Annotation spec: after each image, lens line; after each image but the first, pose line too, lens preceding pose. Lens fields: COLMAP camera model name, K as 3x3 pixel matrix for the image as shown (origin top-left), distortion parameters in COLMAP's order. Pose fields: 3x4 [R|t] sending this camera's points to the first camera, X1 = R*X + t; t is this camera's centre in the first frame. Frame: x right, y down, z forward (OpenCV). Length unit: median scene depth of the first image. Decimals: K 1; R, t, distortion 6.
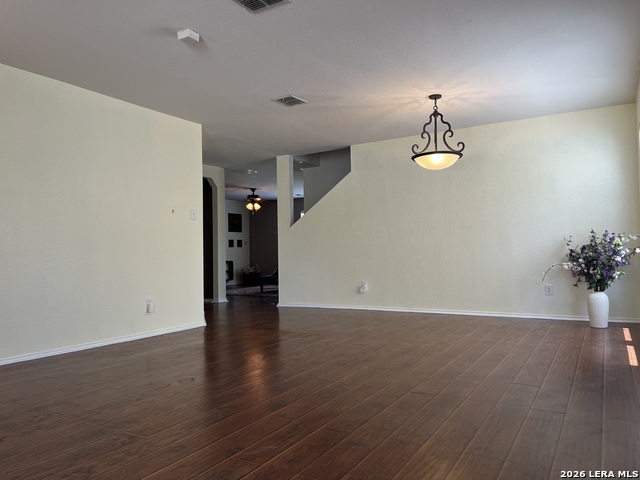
lens RADIAL K [[485.5, 0, 322.3], [0, 485.5, 237.2], [0, 0, 1]] dist [0.031685, -0.044232]
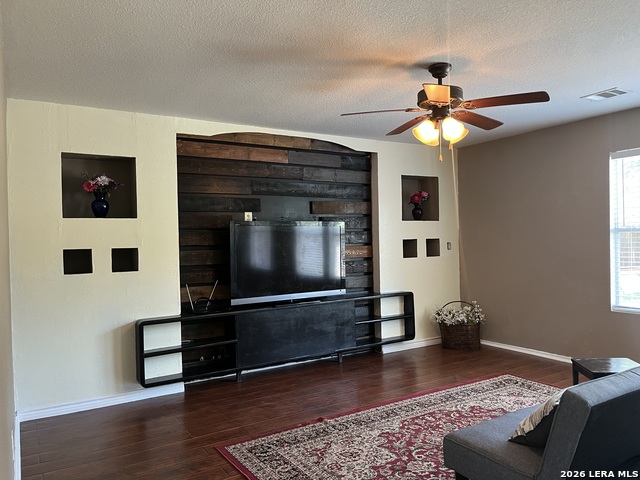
lens RADIAL K [[485.5, 0, 322.4], [0, 485.5, 241.0], [0, 0, 1]] dist [0.031685, -0.044232]
pose [[0.880872, -0.006009, -0.473317, -0.058070], [0.028472, 0.998782, 0.040308, -0.011888], [0.472498, -0.048982, 0.879969, 0.599547]]
